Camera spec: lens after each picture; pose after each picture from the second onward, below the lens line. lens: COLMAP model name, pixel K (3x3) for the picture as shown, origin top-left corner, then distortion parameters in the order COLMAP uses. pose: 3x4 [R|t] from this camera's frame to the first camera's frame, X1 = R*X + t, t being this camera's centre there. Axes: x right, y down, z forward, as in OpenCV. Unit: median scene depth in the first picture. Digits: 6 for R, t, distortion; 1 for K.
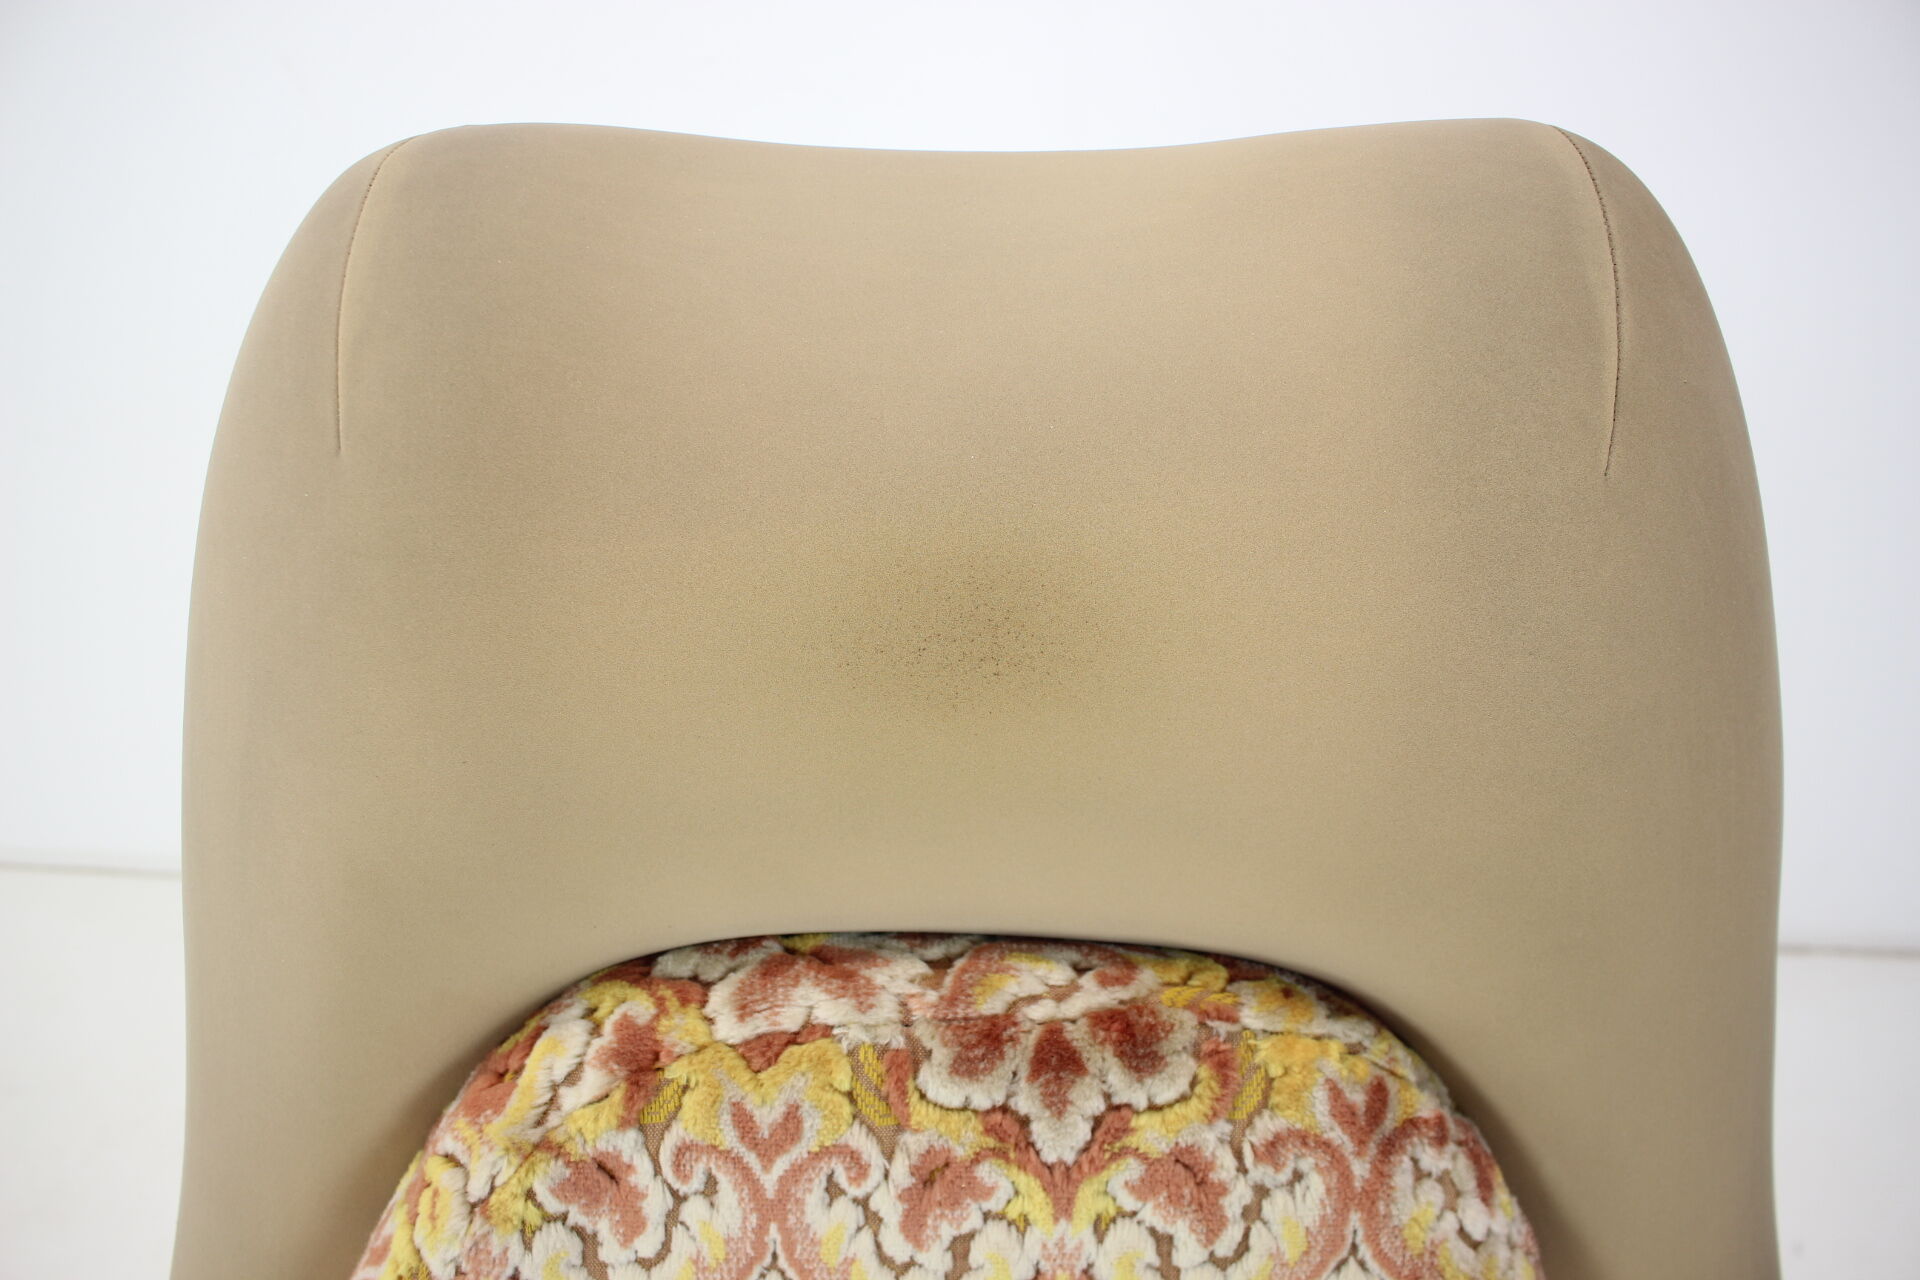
lens RADIAL K [[1580.0, 0, 972.4], [0, 1580.0, 646.0], [0, 0, 1]] dist [-0.118156, 0.067799]
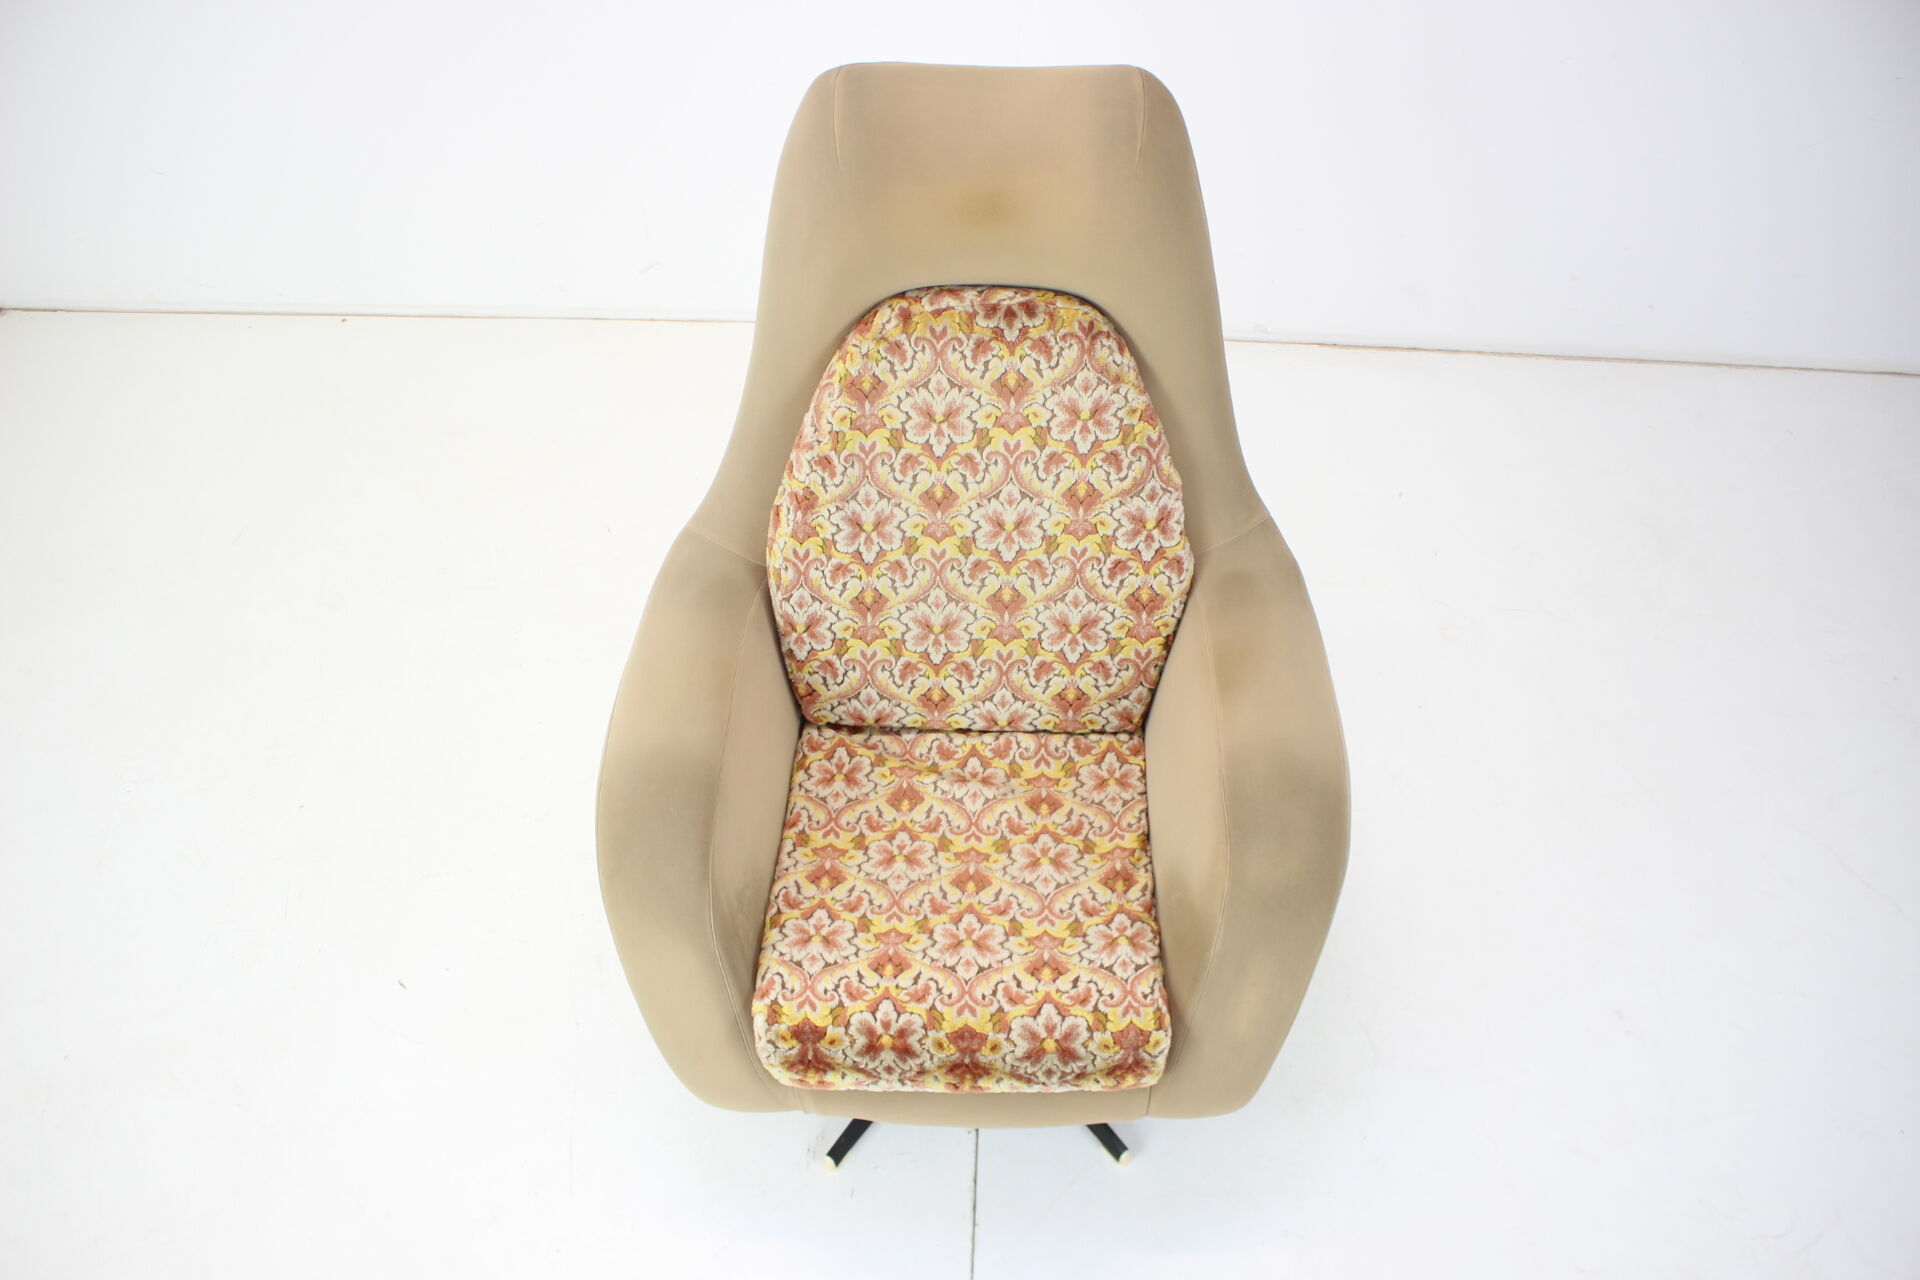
lens RADIAL K [[1580.0, 0, 952.1], [0, 1580.0, 675.6], [0, 0, 1]] dist [-0.118156, 0.067799]
pose [[0.999935, -0.011368, -0.000713, -0.101694], [0.010930, 0.940026, 0.340927, -0.237509], [-0.003205, -0.340912, 0.940090, -3.068839]]
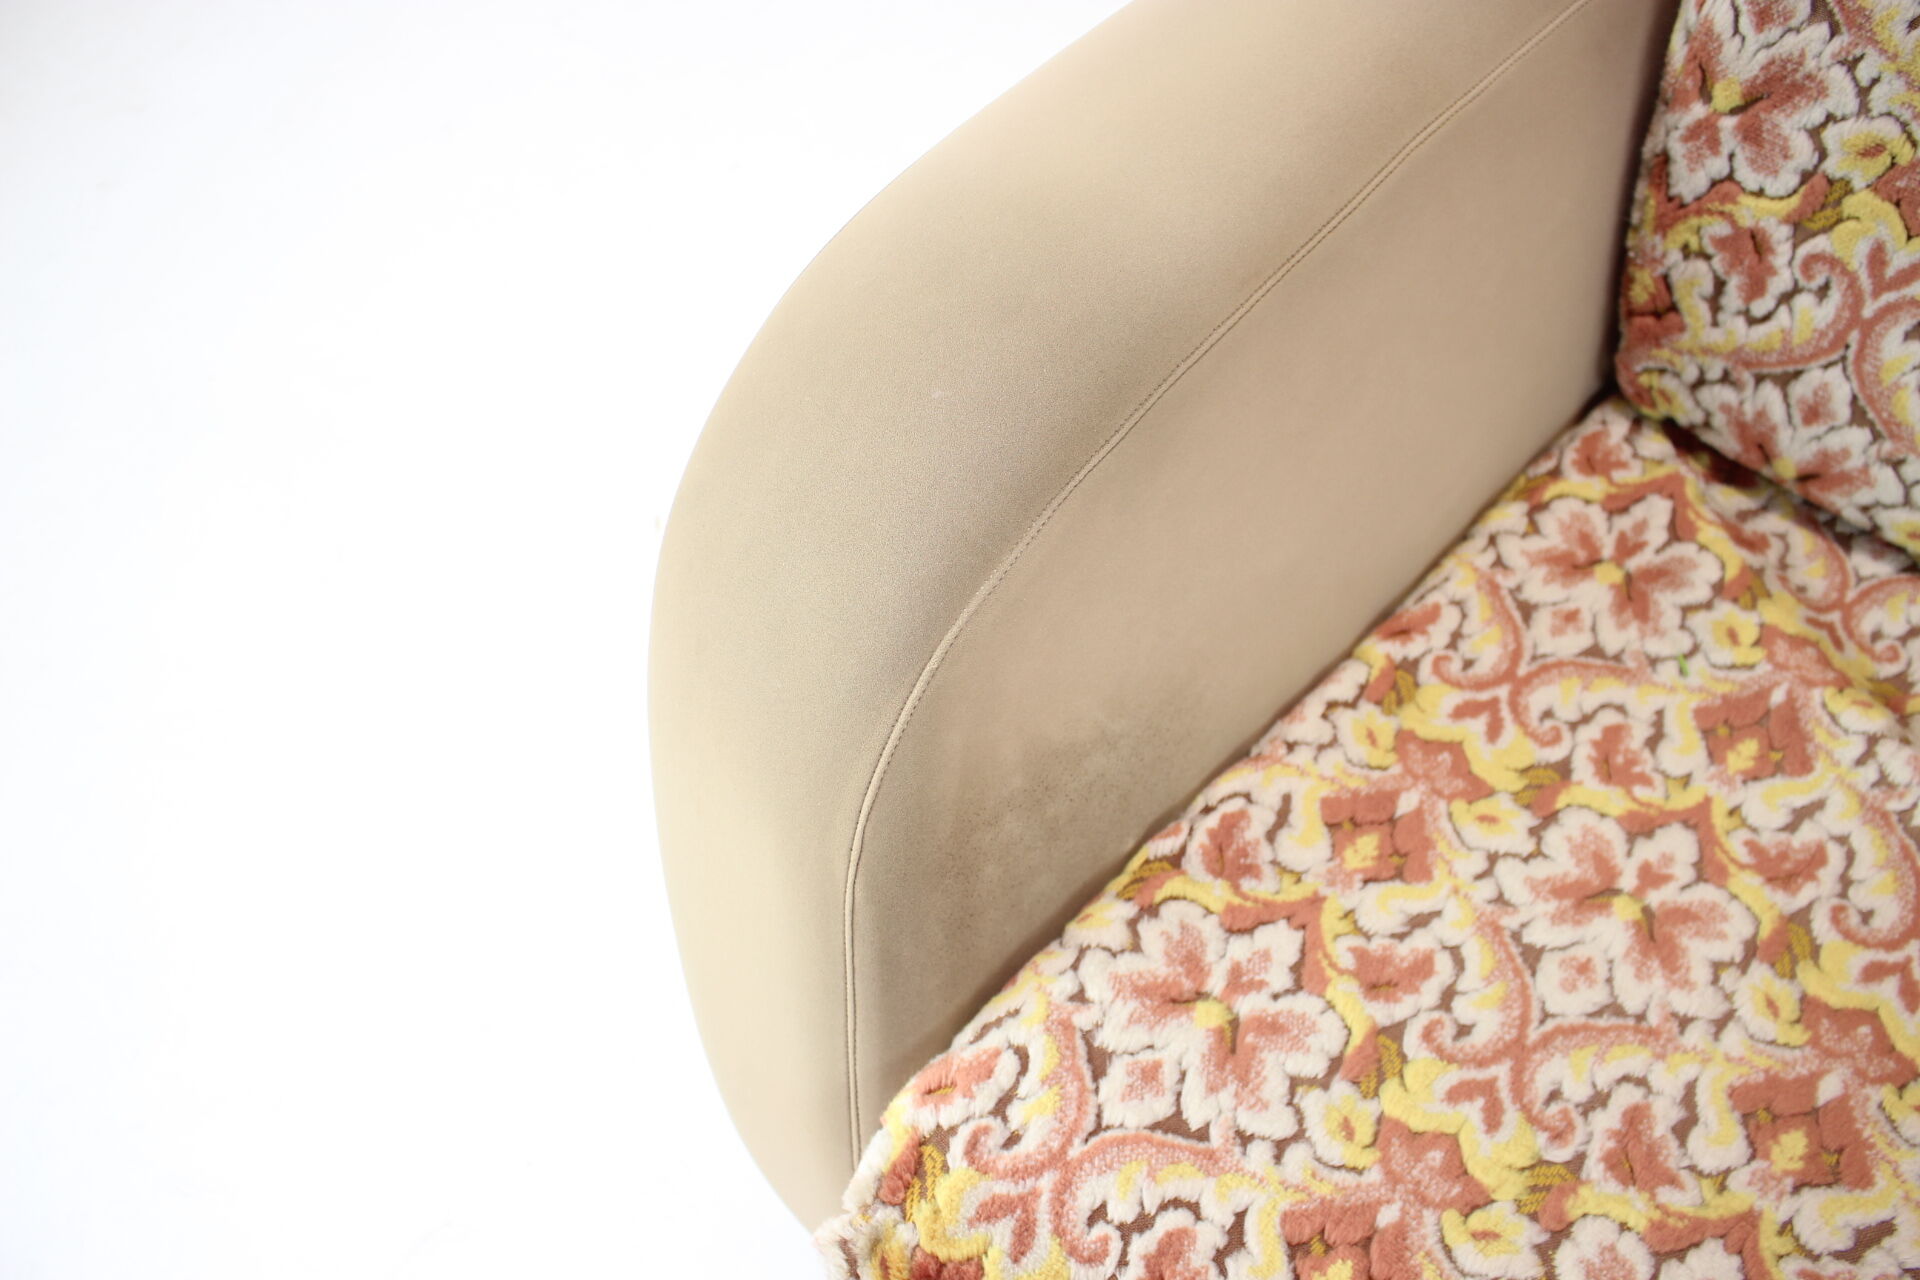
lens RADIAL K [[1580.0, 0, 981.3], [0, 1580.0, 667.8], [0, 0, 1]] dist [-0.118156, 0.067799]
pose [[0.759310, 0.491912, -0.425994, -0.208060], [-0.181521, 0.788771, 0.587274, 0.861744], [0.624898, -0.368596, 0.688214, -0.396446]]
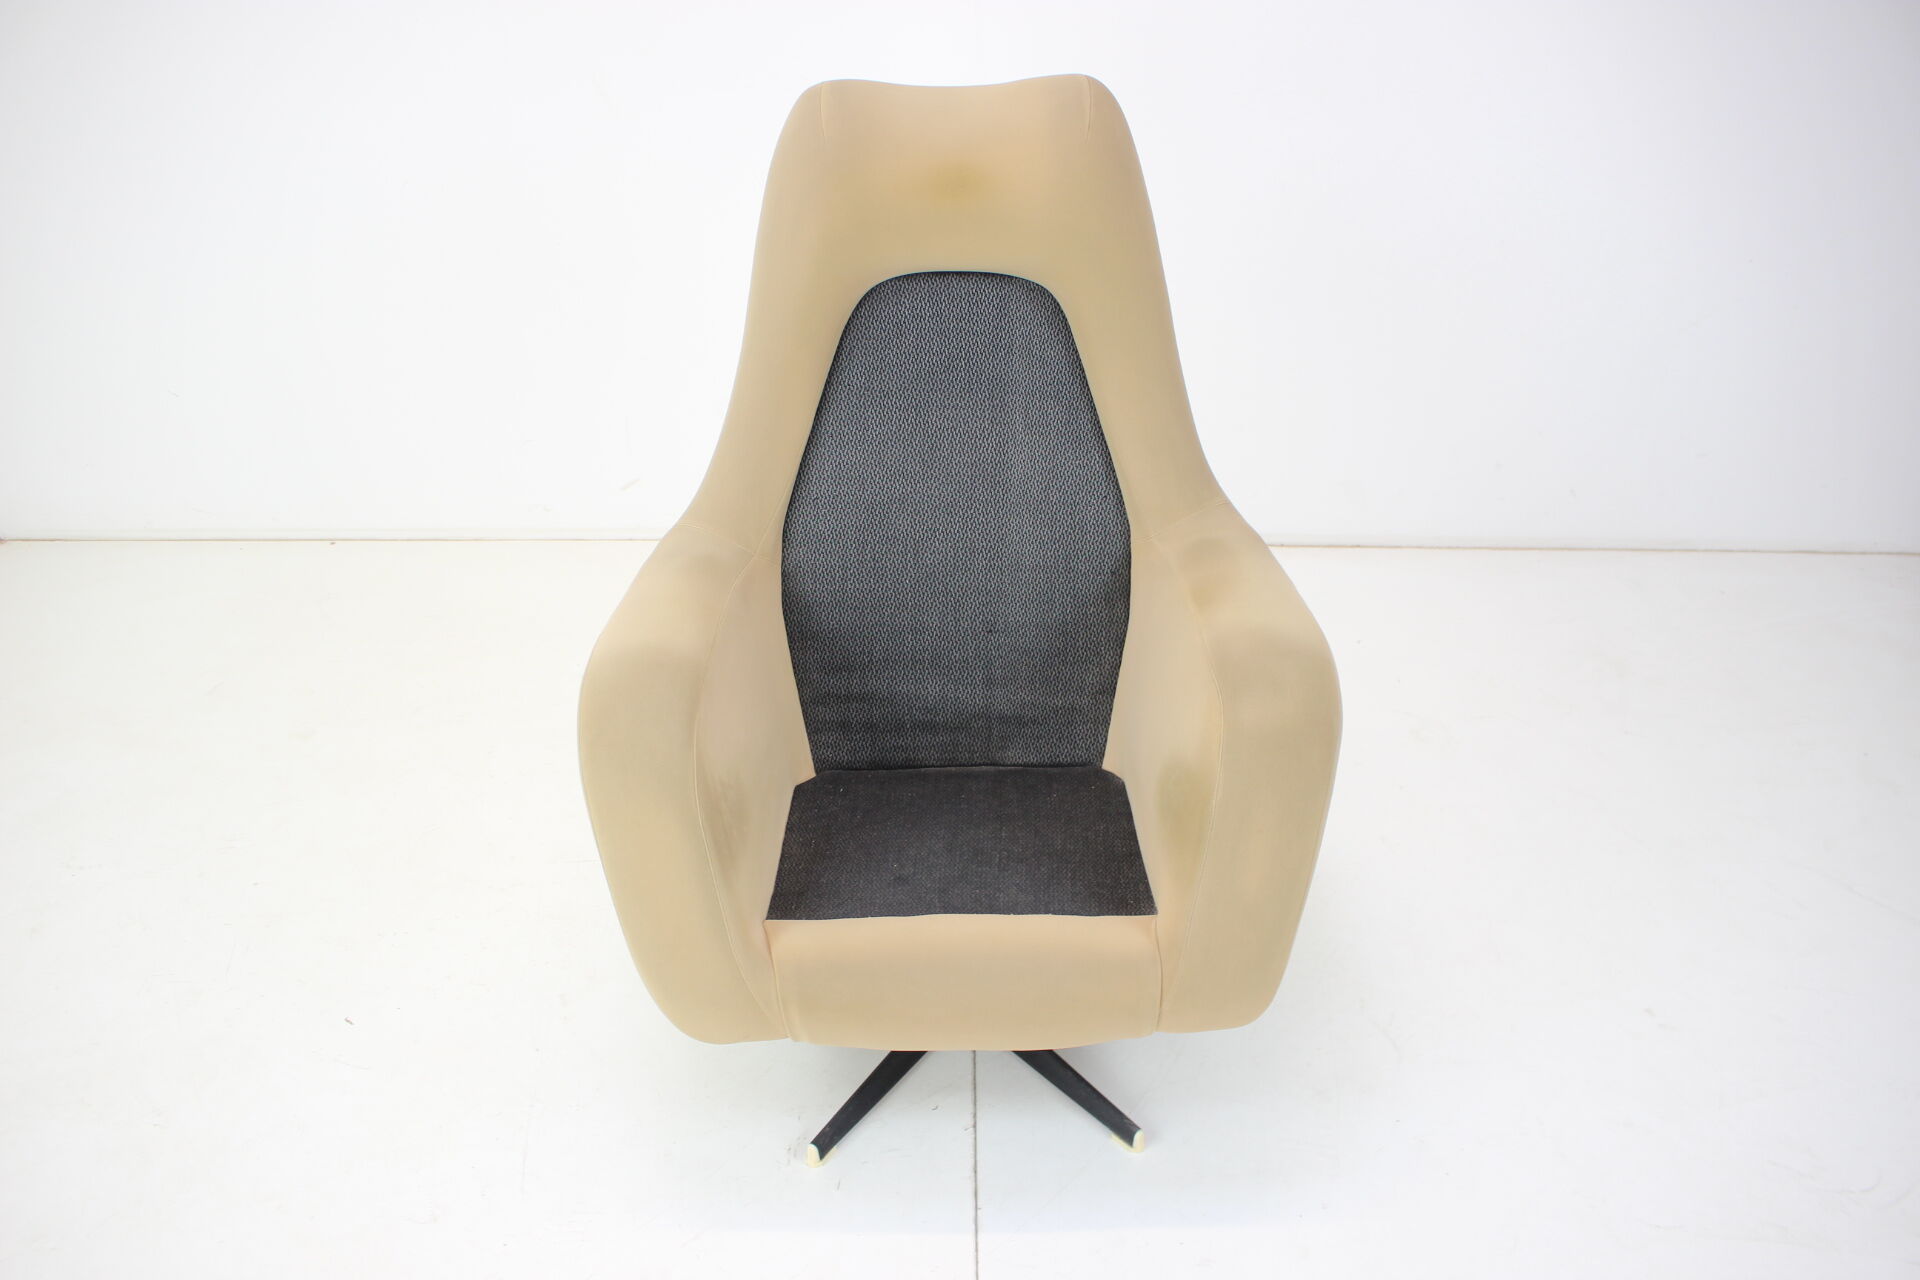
lens RADIAL K [[1580.0, 0, 957.2], [0, 1580.0, 624.7], [0, 0, 1]] dist [-0.118156, 0.067799]
pose [[0.998774, -0.032957, 0.036943, -0.202676], [0.033025, 0.999454, -0.001233, 1.231400], [-0.036882, 0.002451, 0.999317, -3.368287]]
